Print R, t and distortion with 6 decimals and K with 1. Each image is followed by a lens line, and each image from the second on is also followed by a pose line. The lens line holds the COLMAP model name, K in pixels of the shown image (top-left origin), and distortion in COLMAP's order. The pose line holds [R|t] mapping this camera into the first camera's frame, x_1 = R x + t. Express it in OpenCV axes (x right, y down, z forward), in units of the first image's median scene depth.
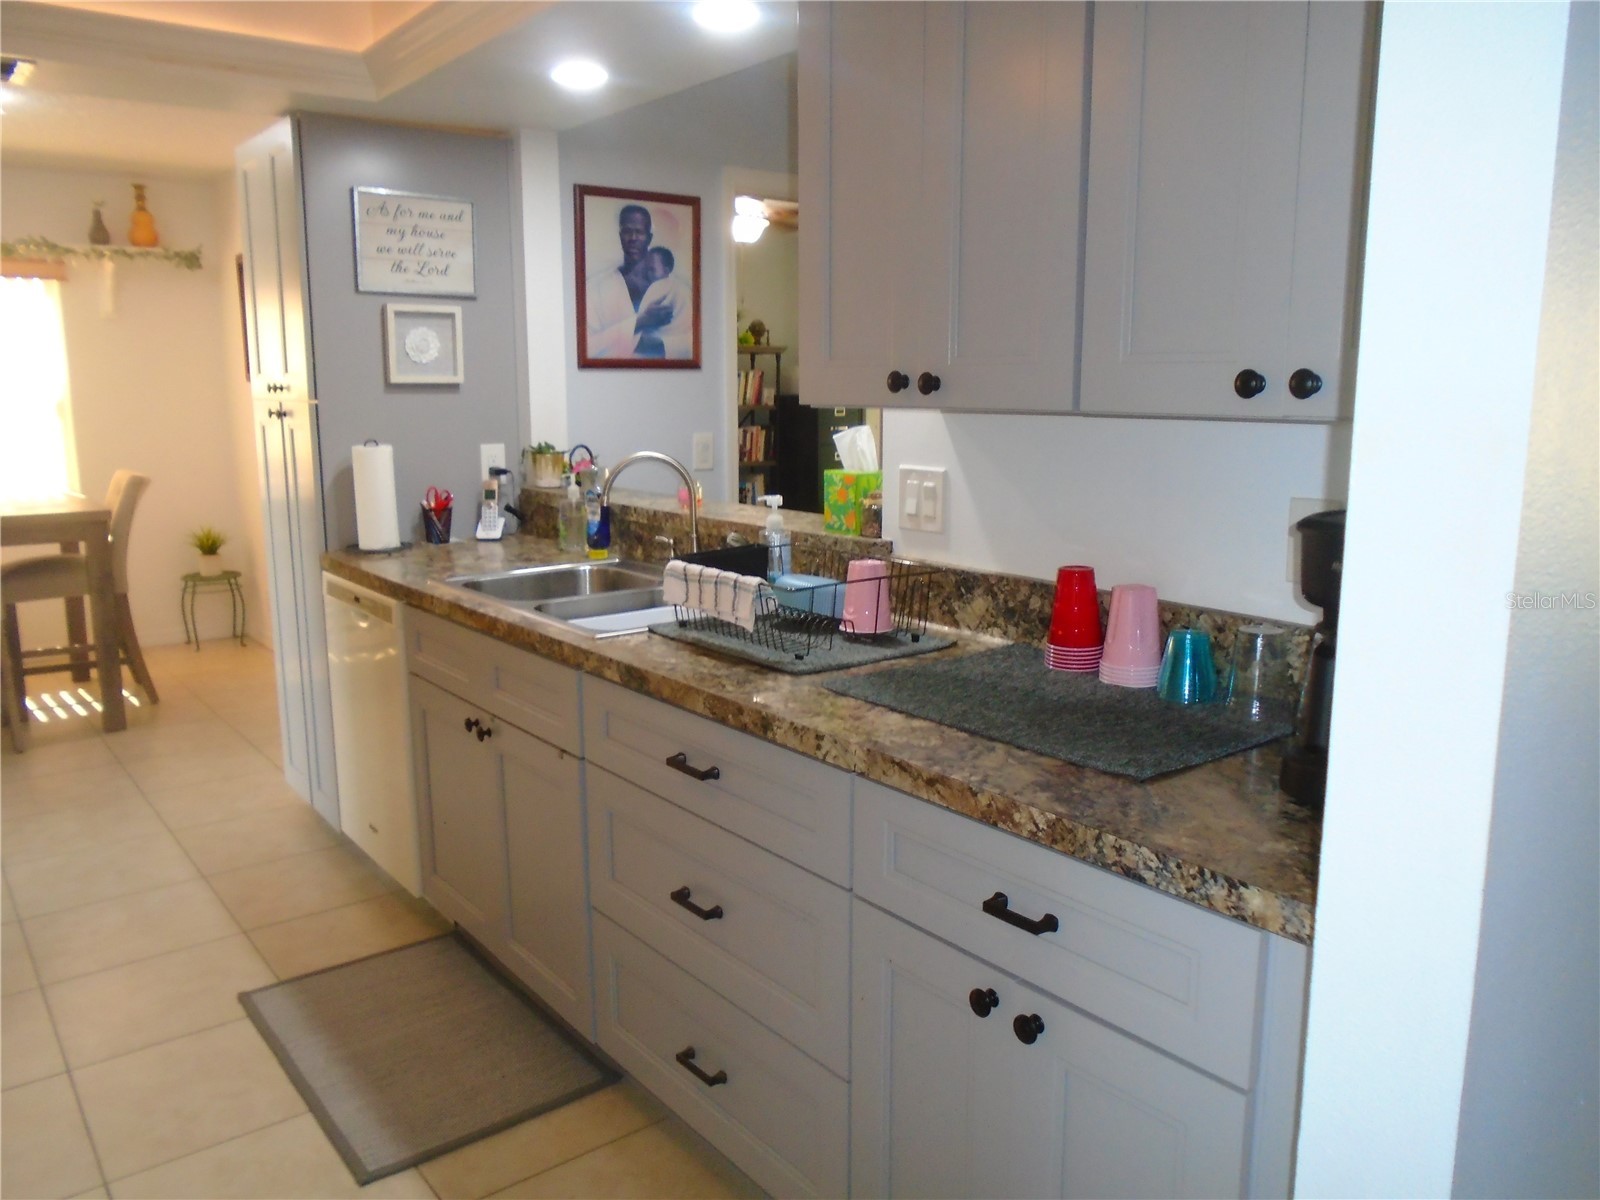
lens RADIAL K [[1217.7, 0, 808.0], [0, 1217.7, 601.6], [0, 0, 1]] dist [-0.032671, 0.013876]
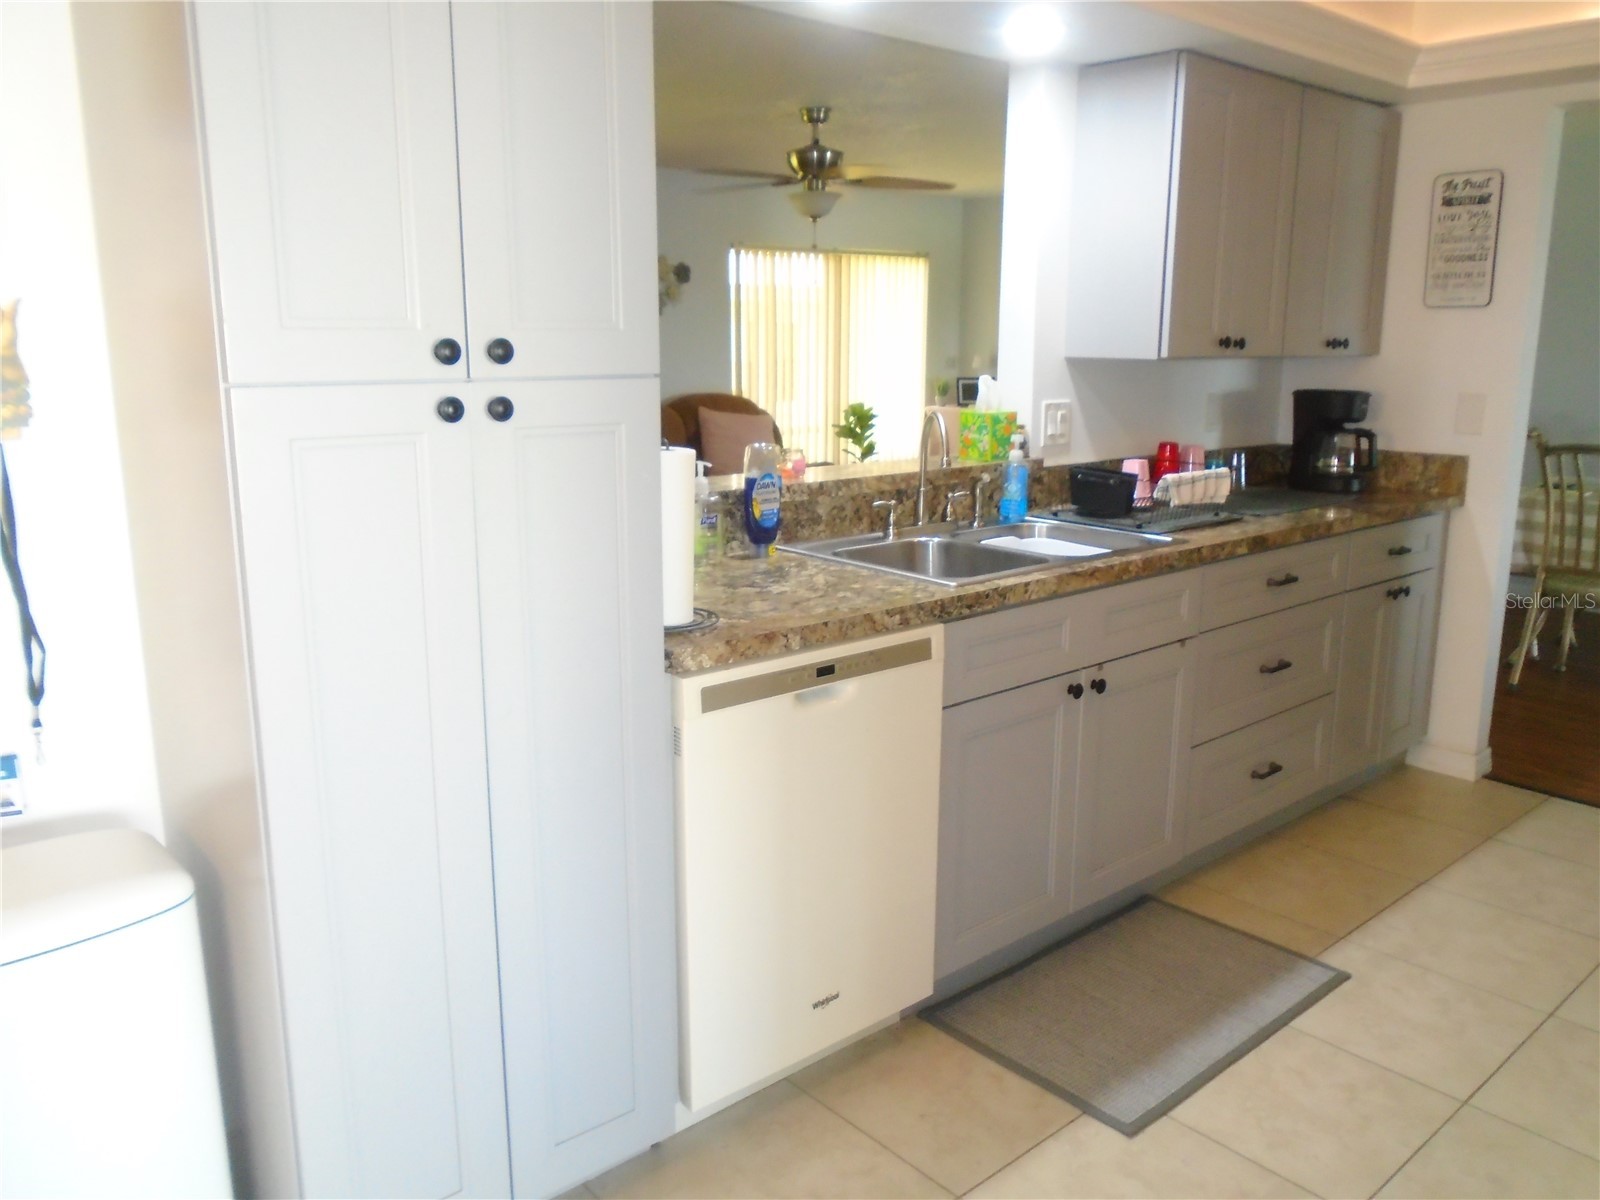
lens RADIAL K [[1217.7, 0, 808.0], [0, 1217.7, 601.6], [0, 0, 1]] dist [-0.032671, 0.013876]
pose [[-0.054133, -0.206212, 0.977009, -1.188210], [0.175893, 0.961175, 0.212615, -0.211567], [-0.982920, 0.183358, -0.015760, 1.193009]]
